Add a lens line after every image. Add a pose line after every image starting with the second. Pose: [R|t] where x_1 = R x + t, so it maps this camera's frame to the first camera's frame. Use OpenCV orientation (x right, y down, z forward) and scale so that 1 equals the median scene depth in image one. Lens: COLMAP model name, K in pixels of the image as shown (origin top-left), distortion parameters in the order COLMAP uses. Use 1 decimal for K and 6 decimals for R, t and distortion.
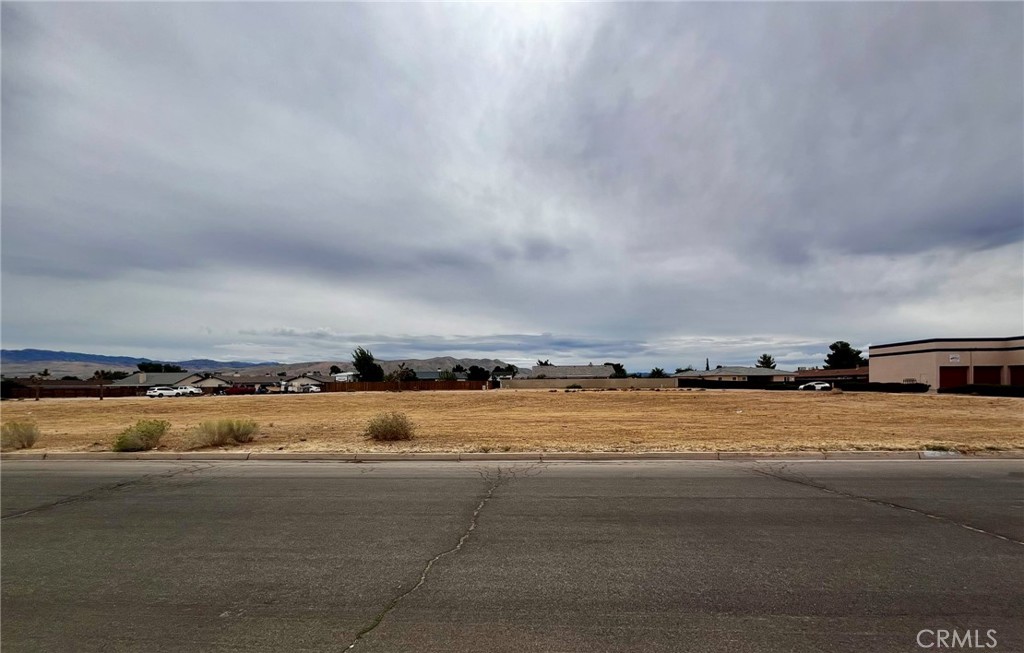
lens RADIAL K [[426.5, 0, 513.7], [0, 426.5, 325.1], [0, 0, 1]] dist [0.016559, 0.000215]
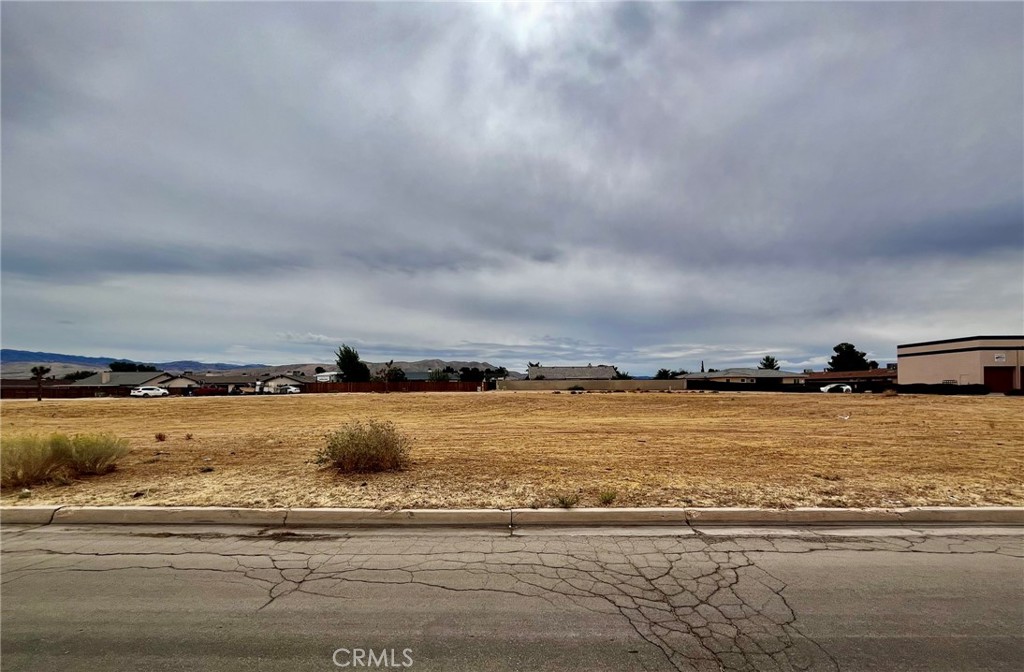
lens RADIAL K [[410.6, 0, 509.2], [0, 410.6, 336.9], [0, 0, 1]] dist [0.014039, 0.000346]
pose [[0.999647, 0.006535, 0.025752, -0.027479], [-0.006900, 0.999877, 0.014089, 0.020325], [-0.025656, -0.014262, 0.999569, 0.107900]]
